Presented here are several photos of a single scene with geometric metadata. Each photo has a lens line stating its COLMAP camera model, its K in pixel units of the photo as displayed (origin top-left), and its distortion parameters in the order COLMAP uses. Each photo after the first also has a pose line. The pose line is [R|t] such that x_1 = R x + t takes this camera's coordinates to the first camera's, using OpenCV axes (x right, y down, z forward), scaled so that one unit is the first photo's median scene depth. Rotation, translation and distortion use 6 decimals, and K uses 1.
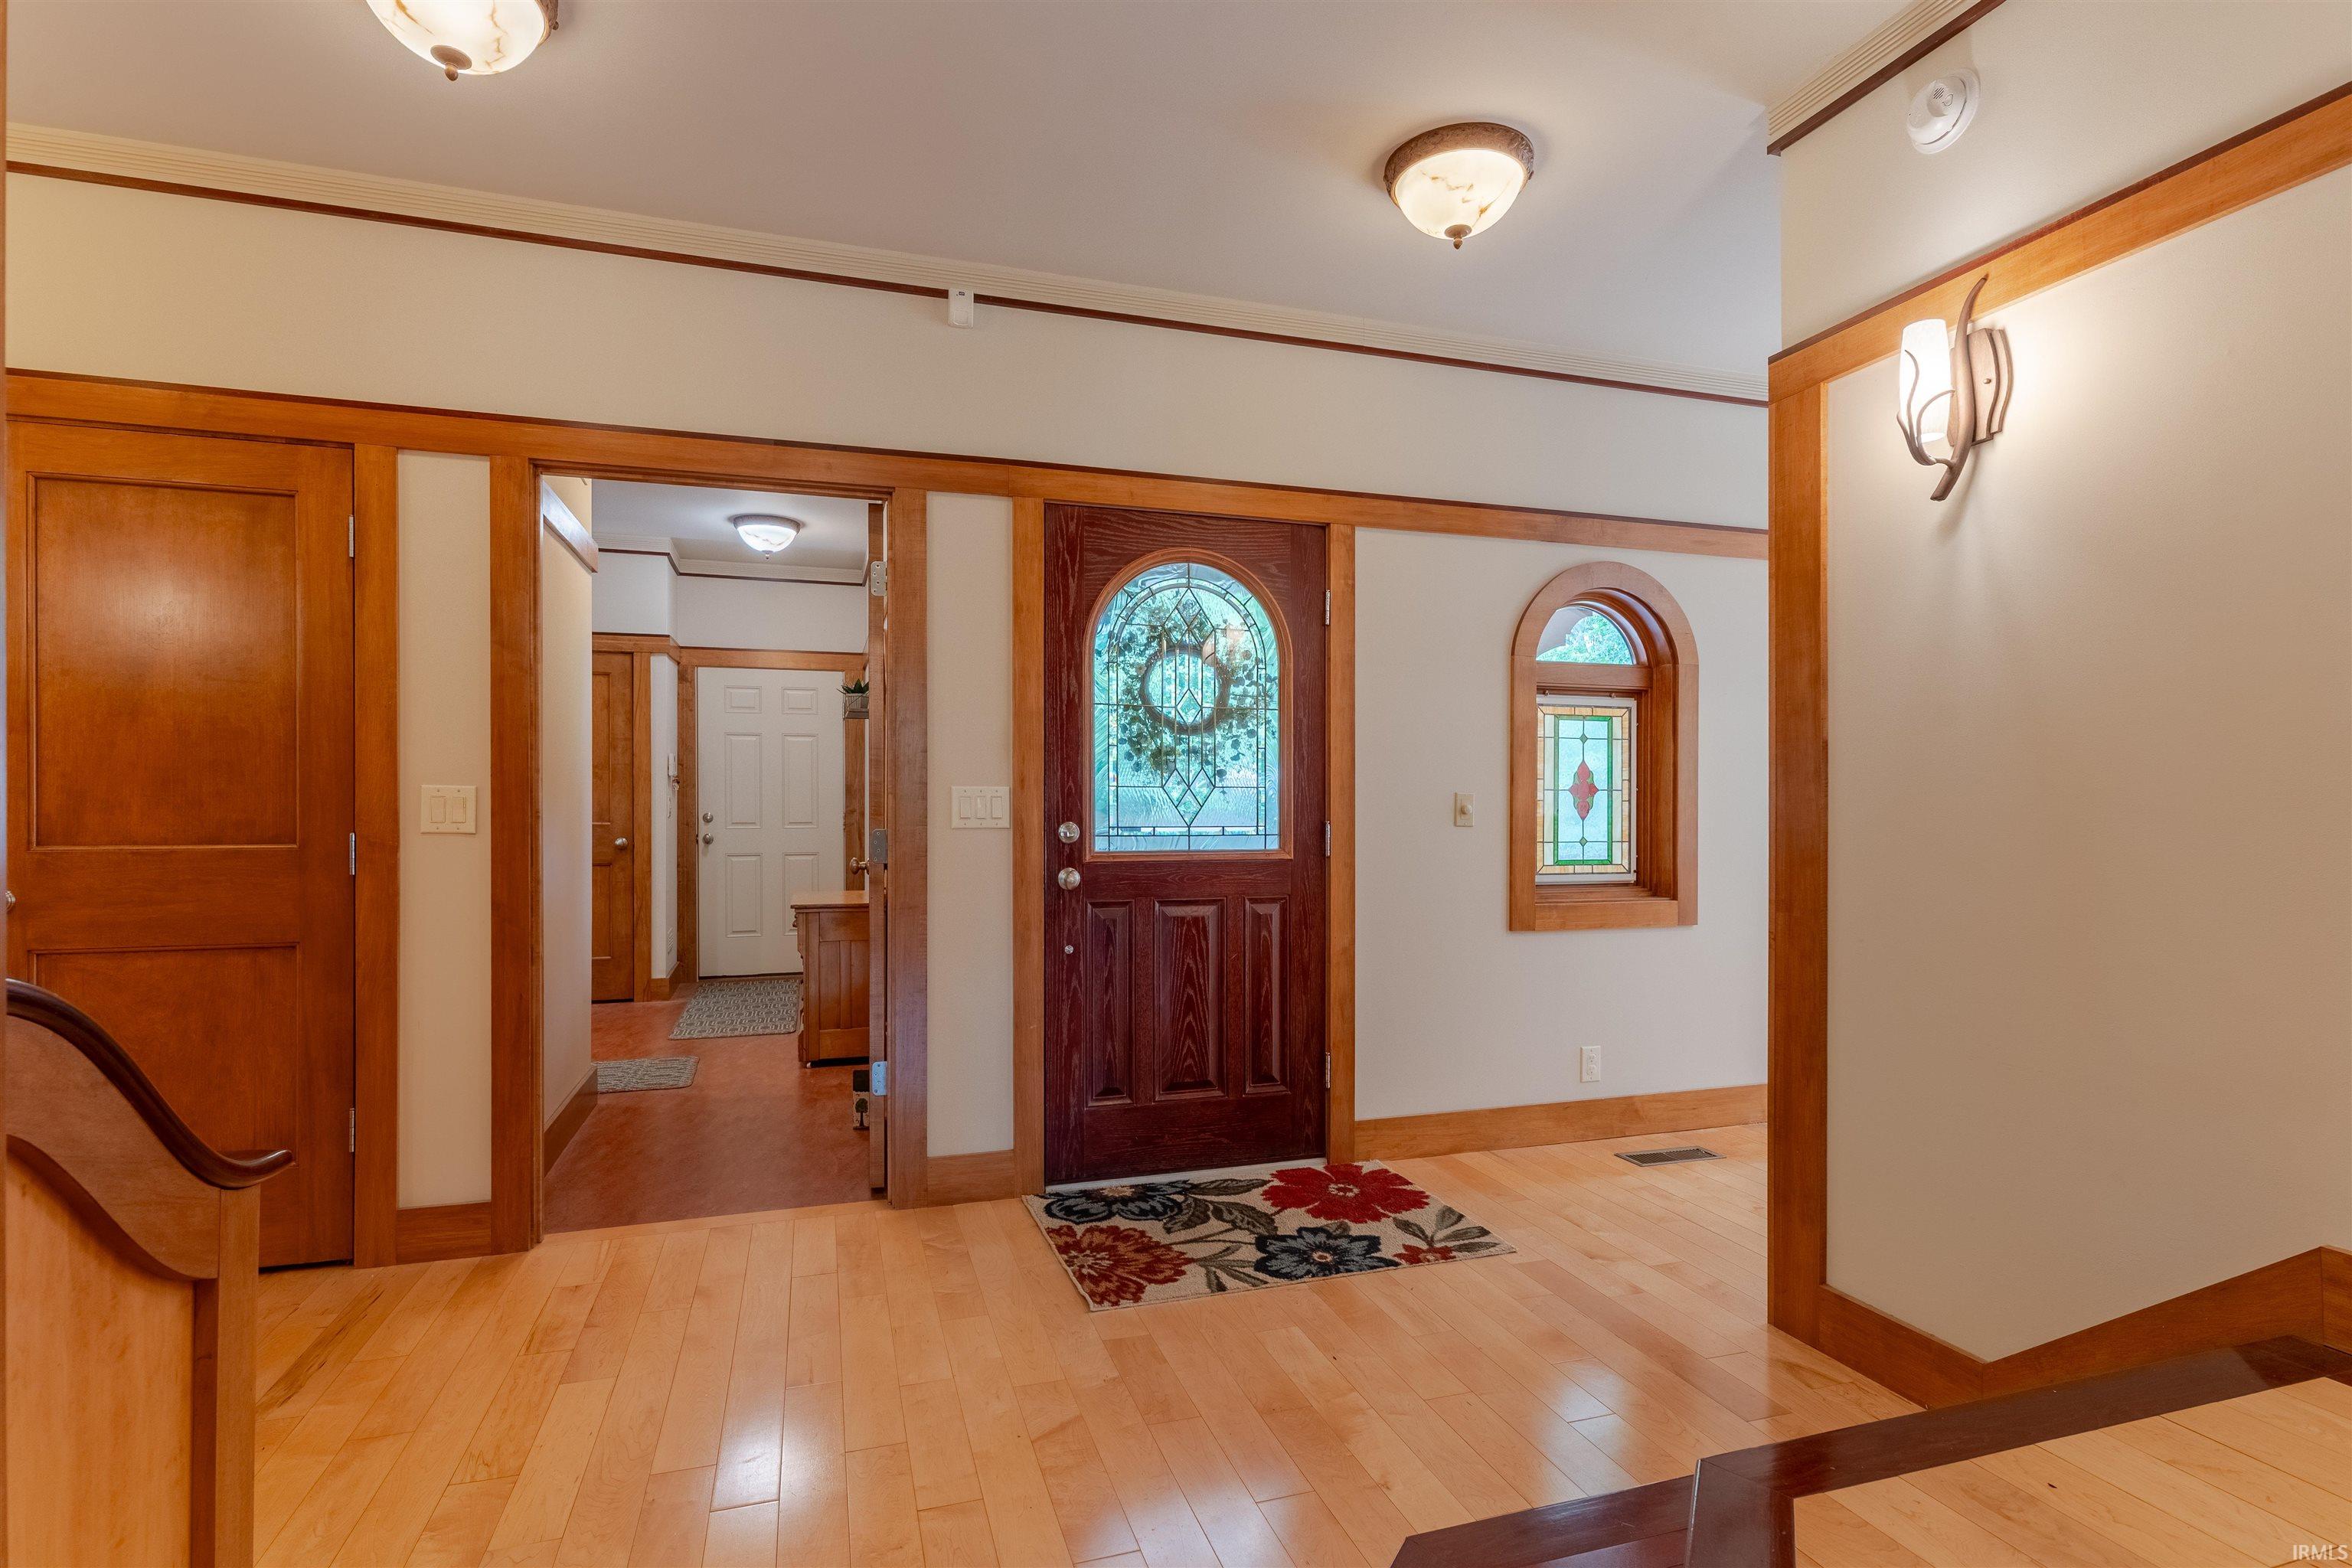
lens RADIAL K [[1147.7, 0, 1168.7], [0, 1147.7, 803.8], [0, 0, 1]] dist [-0.004870, -0.001166]
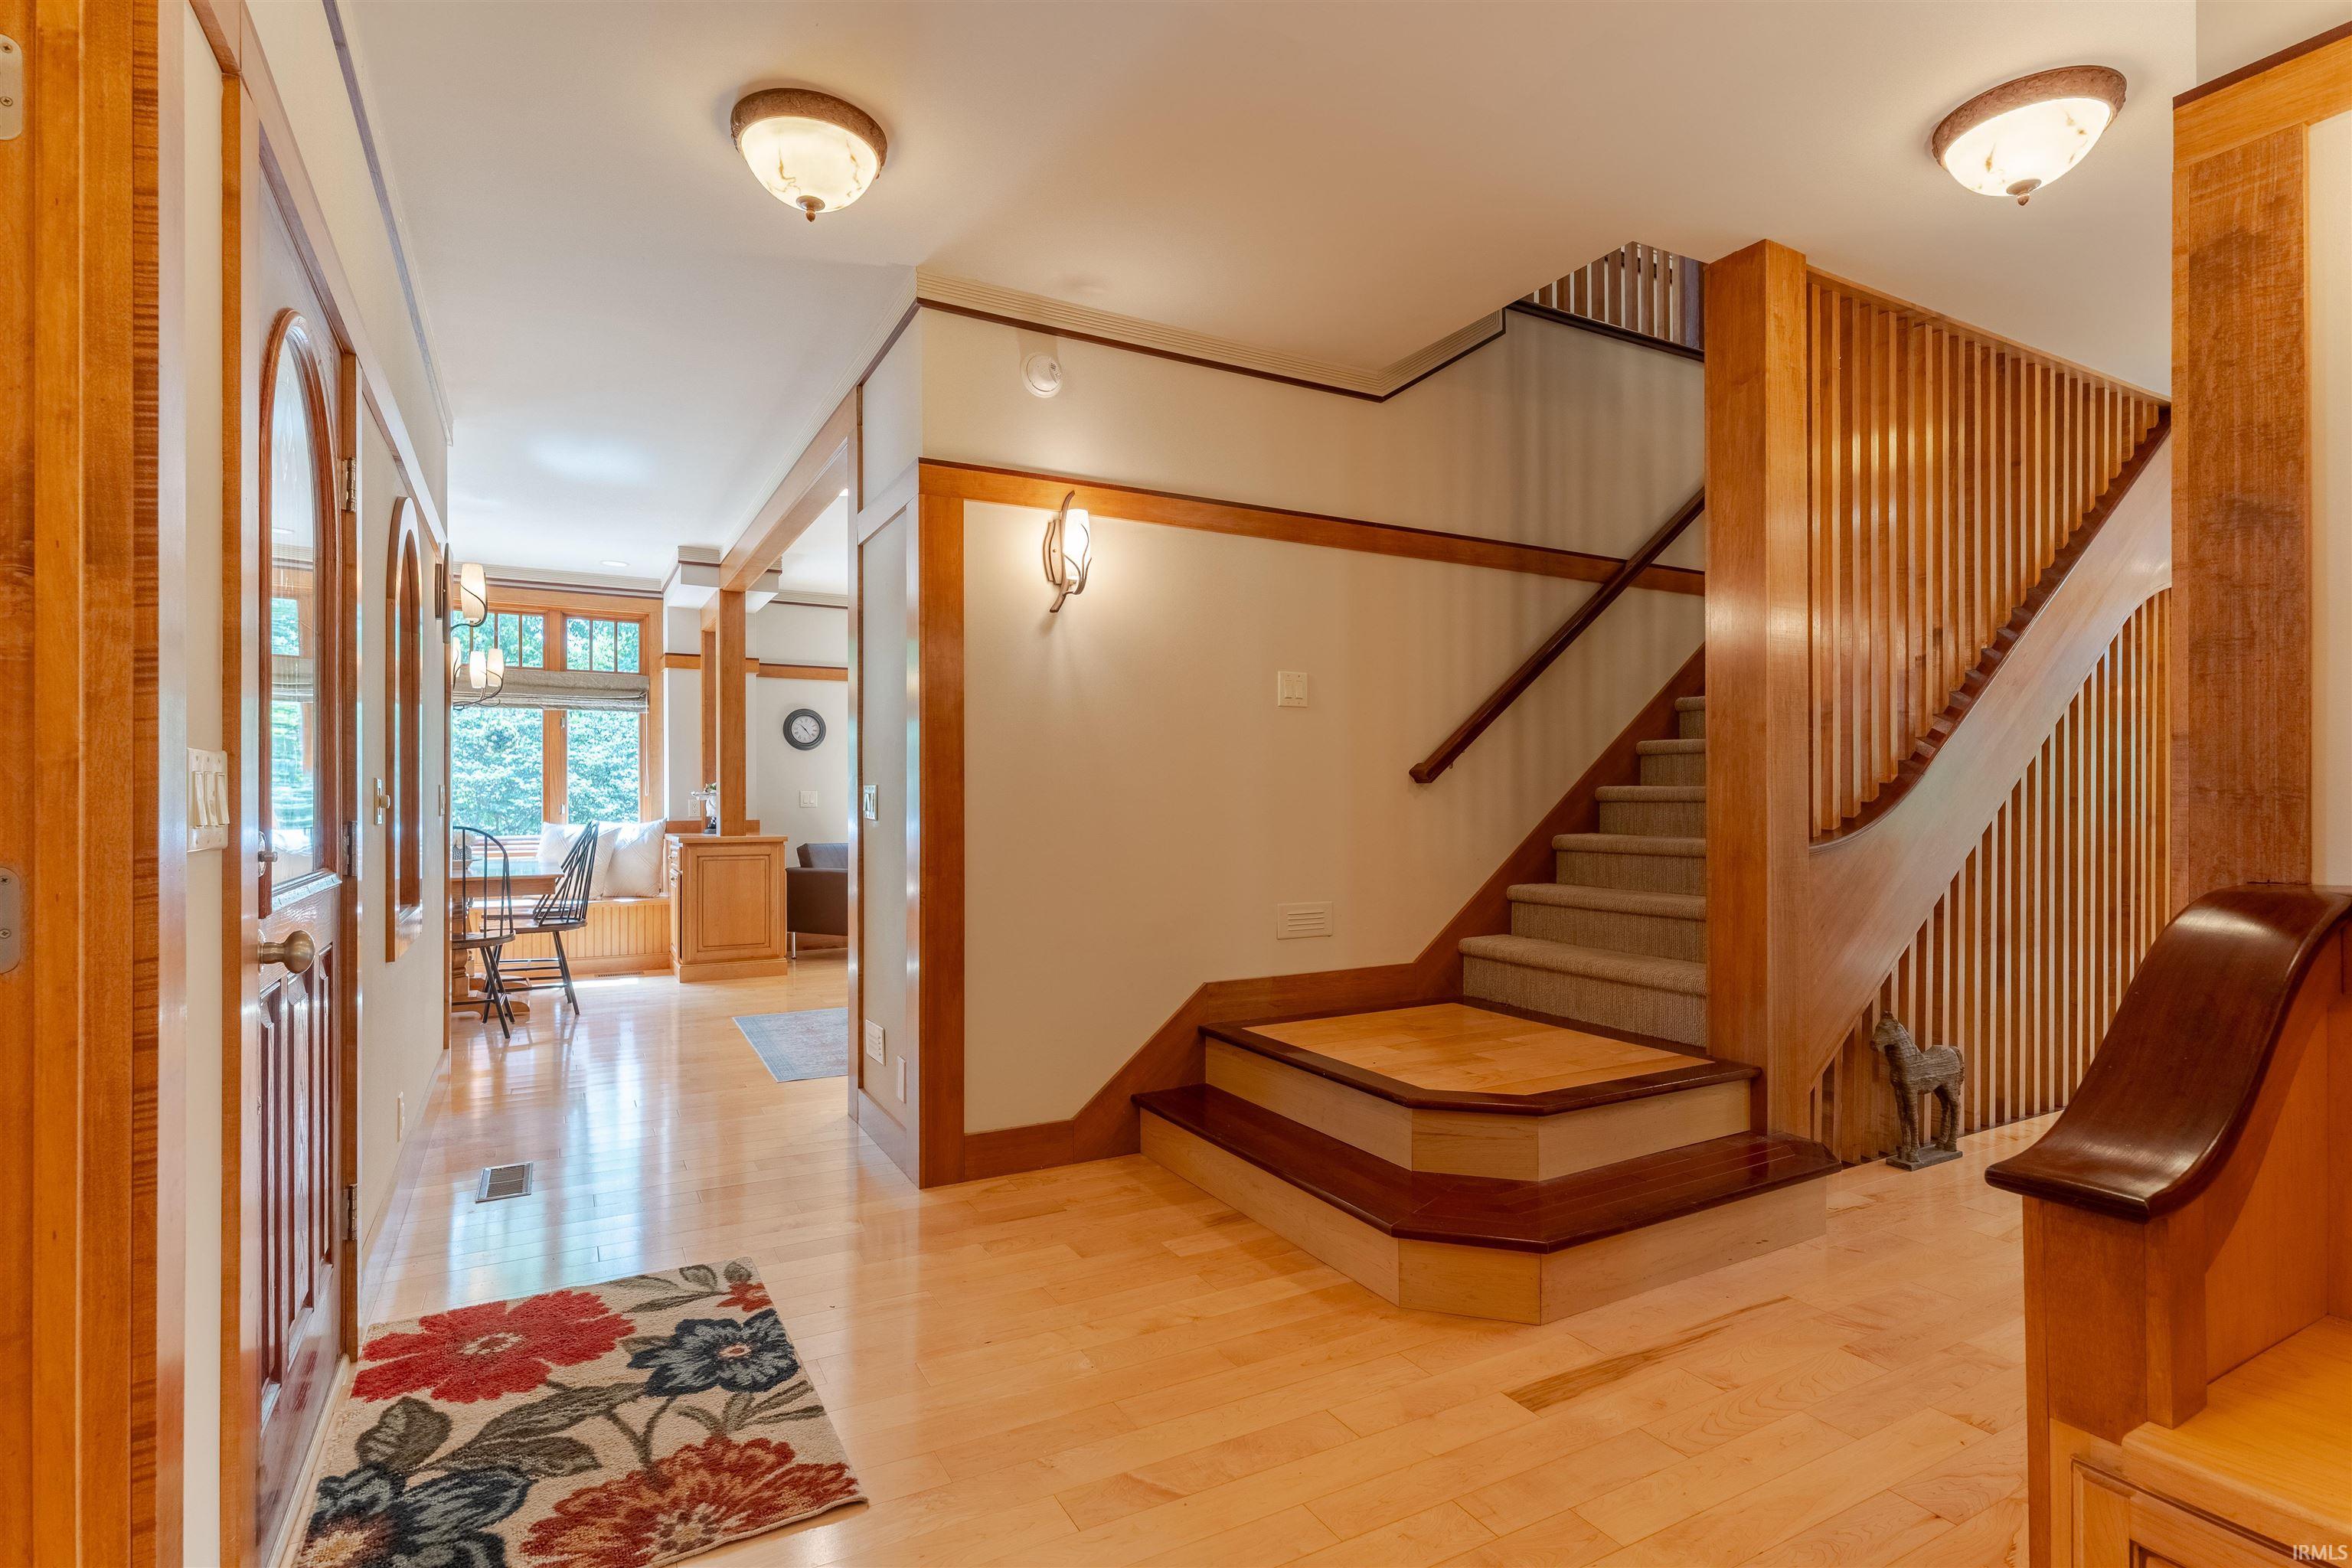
lens RADIAL K [[1147.7, 0, 1169.4], [0, 1147.7, 790.6], [0, 0, 1]] dist [-0.004870, -0.001166]
pose [[-0.207760, 0.007428, 0.978152, -0.684251], [-0.000991, 0.999969, -0.007804, 0.004111], [-0.978179, -0.002591, -0.207747, 0.819131]]
